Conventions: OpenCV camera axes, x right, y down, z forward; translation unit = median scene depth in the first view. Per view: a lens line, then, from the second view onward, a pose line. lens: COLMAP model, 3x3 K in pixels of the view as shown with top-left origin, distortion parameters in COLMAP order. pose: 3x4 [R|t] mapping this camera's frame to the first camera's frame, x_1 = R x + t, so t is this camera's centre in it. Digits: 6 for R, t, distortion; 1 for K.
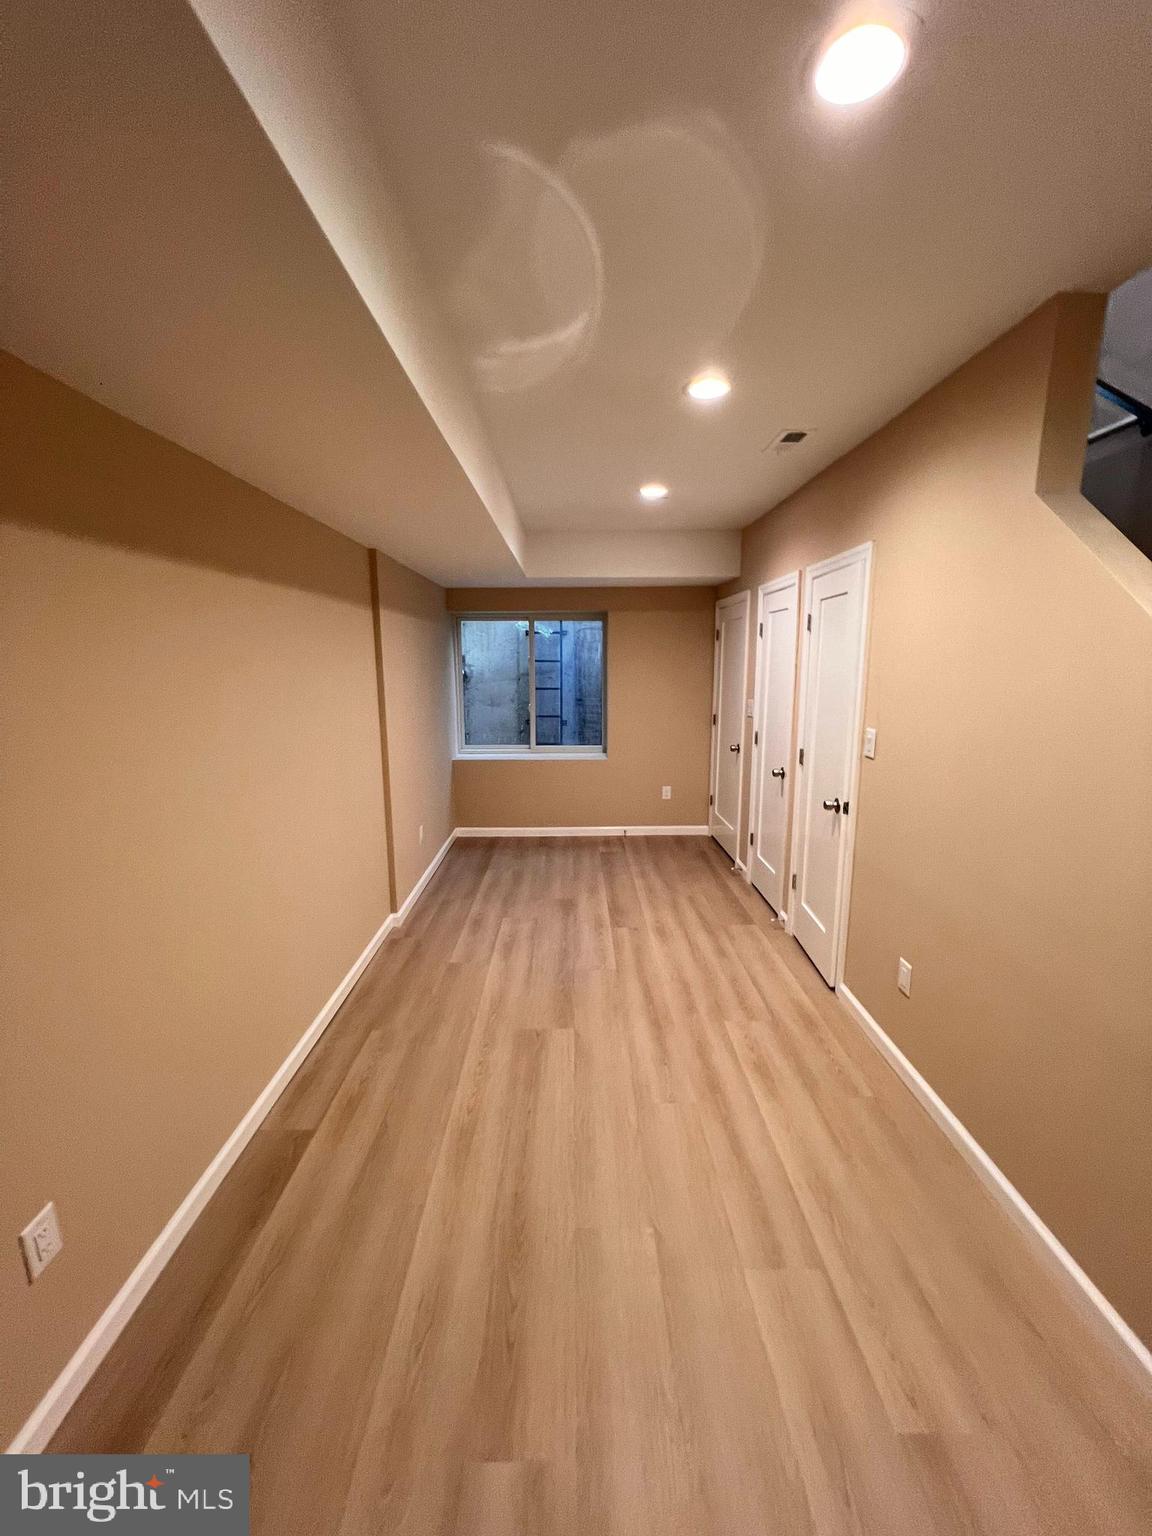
lens RADIAL K [[614.8, 0, 568.6], [0, 614.8, 760.8], [0, 0, 1]] dist [-0.003993, 0.000073]
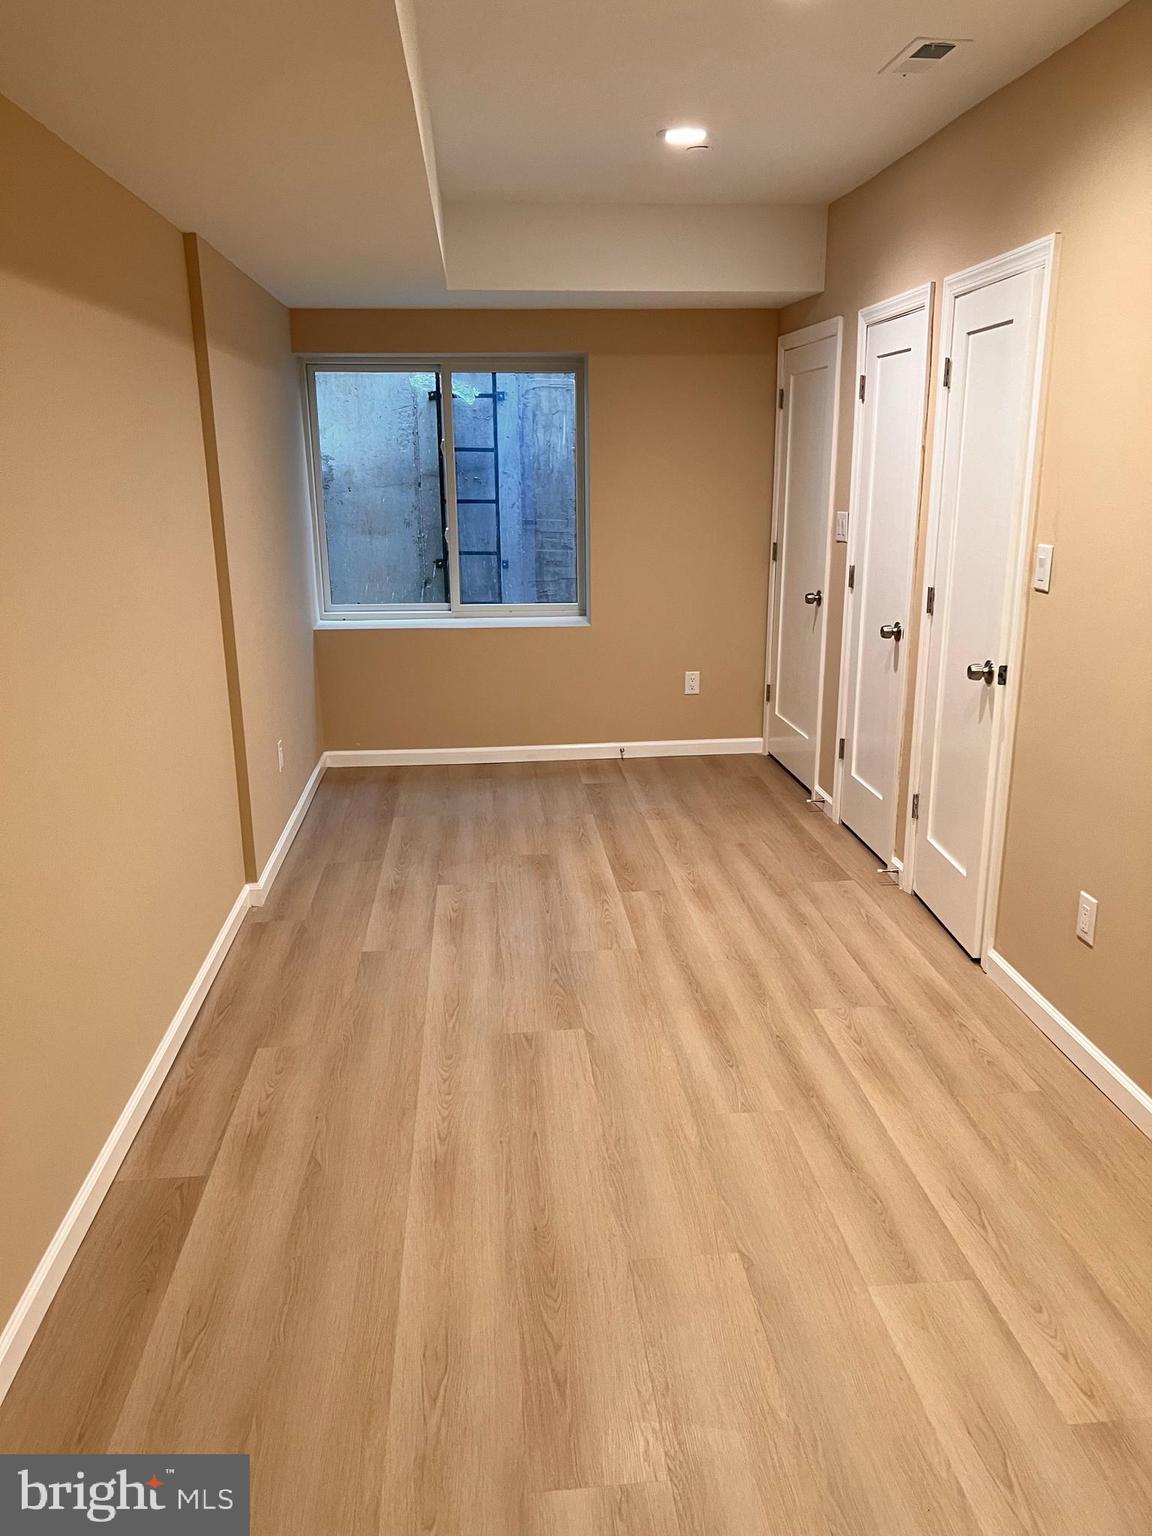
lens RADIAL K [[1159.5, 0, 583.4], [0, 1159.5, 771.6], [0, 0, 1]] dist [0.028819, -0.031610]
pose [[0.995366, -0.027445, 0.092163, -0.077108], [0.018035, 0.994680, 0.101421, 0.040380], [-0.094456, -0.099289, 0.990565, -0.131354]]
